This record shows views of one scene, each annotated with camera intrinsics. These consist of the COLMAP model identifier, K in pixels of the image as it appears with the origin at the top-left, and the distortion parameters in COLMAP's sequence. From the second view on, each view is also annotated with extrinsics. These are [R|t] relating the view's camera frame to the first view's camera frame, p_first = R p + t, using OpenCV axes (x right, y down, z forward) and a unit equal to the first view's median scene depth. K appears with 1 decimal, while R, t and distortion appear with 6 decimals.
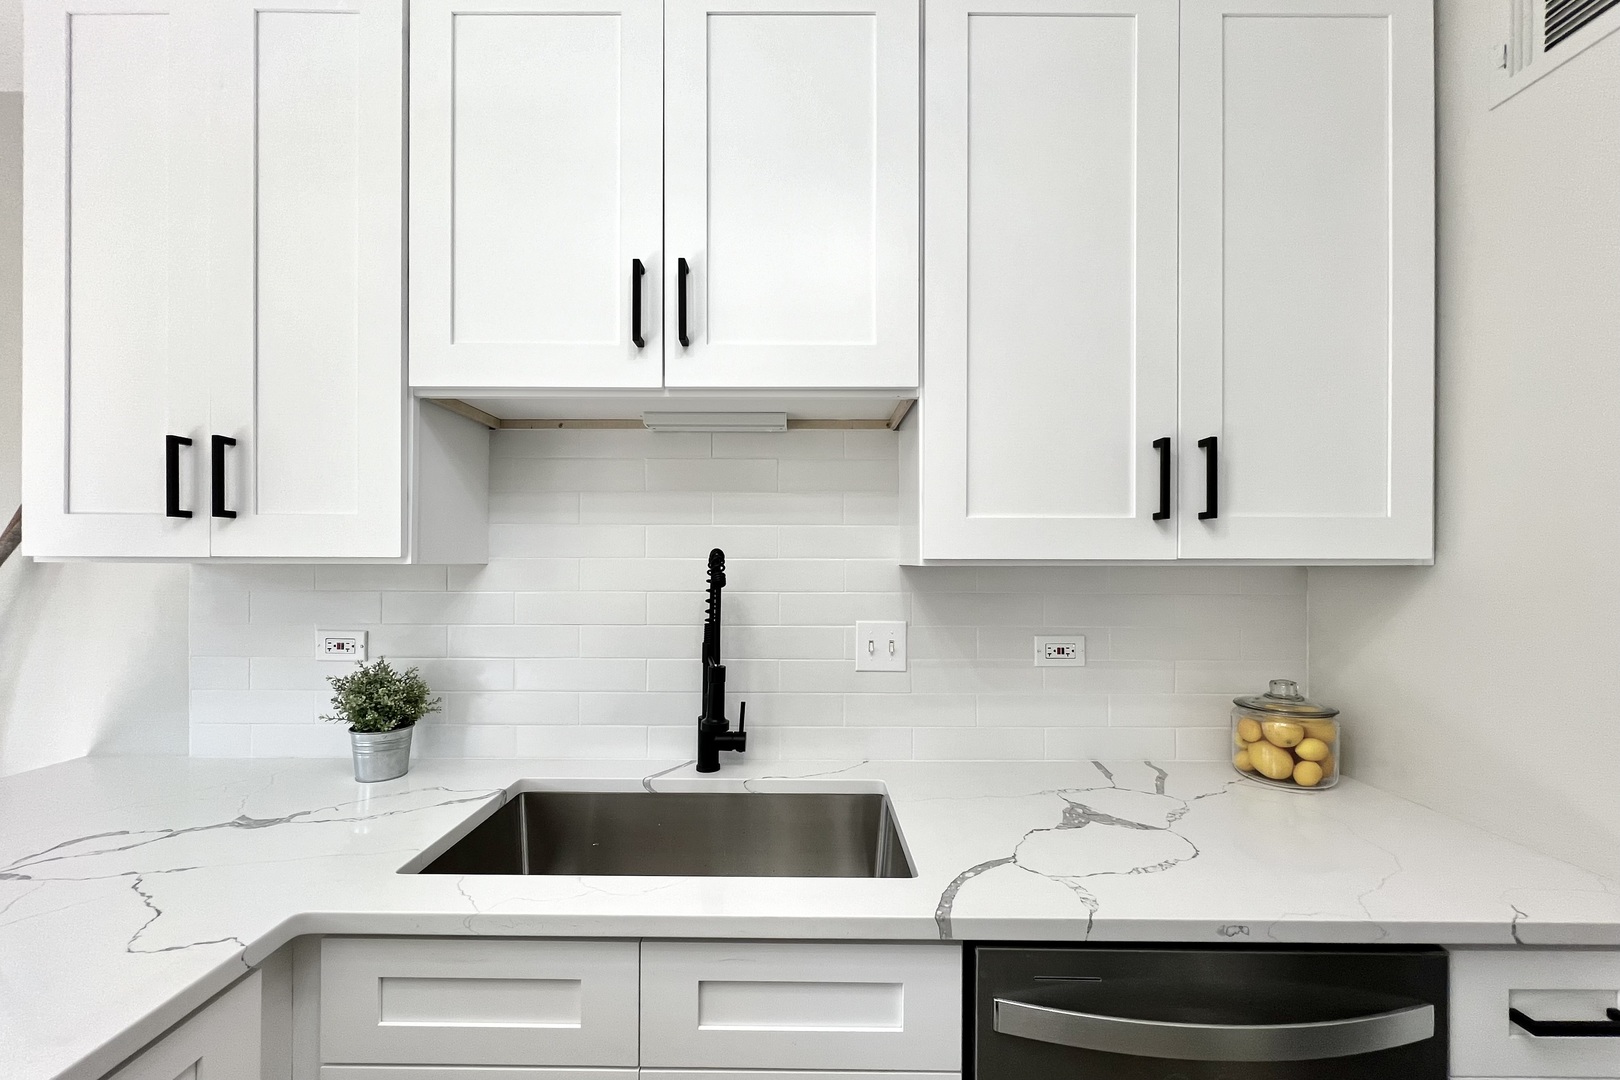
lens RADIAL K [[656.9, 0, 810.8], [0, 656.9, 556.6], [0, 0, 1]] dist [-0.000863, 0.000327]
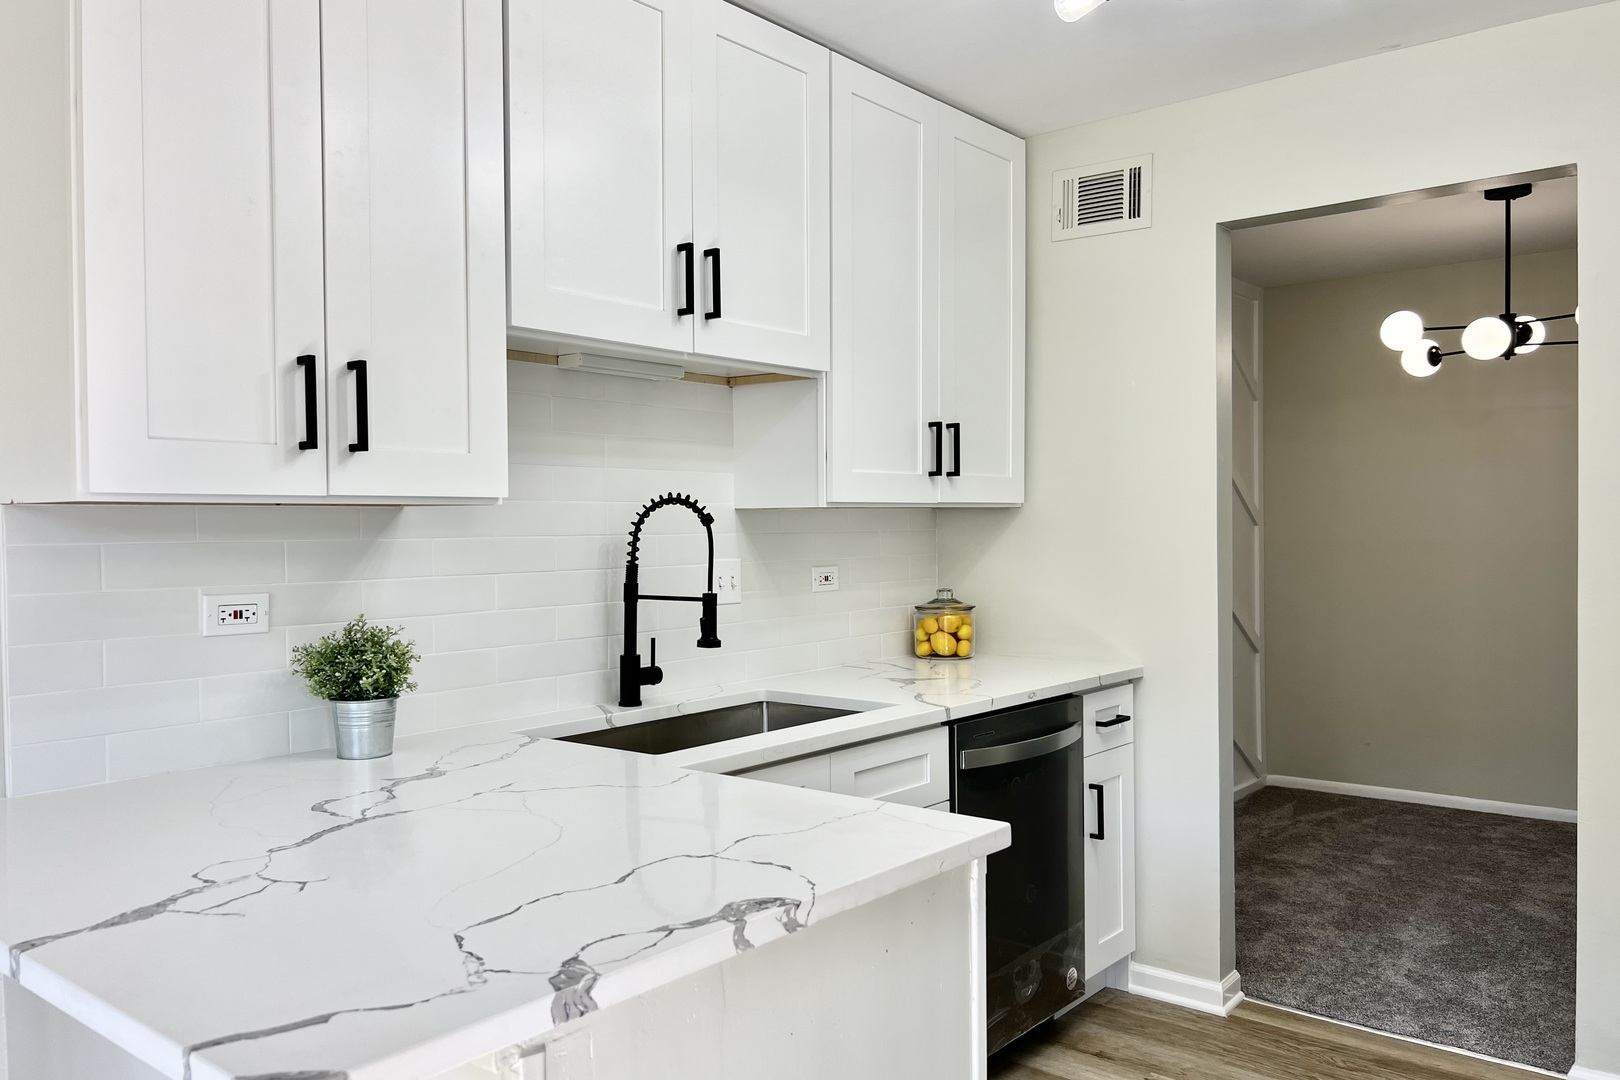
lens RADIAL K [[1225.0, 0, 802.4], [0, 1225.0, 536.9], [0, 0, 1]] dist [0.086935, 0.001440]
pose [[0.639504, -0.017695, 0.768584, -1.562621], [0.004139, 0.999800, 0.019574, 0.022466], [-0.768777, -0.009337, 0.639449, -0.477714]]
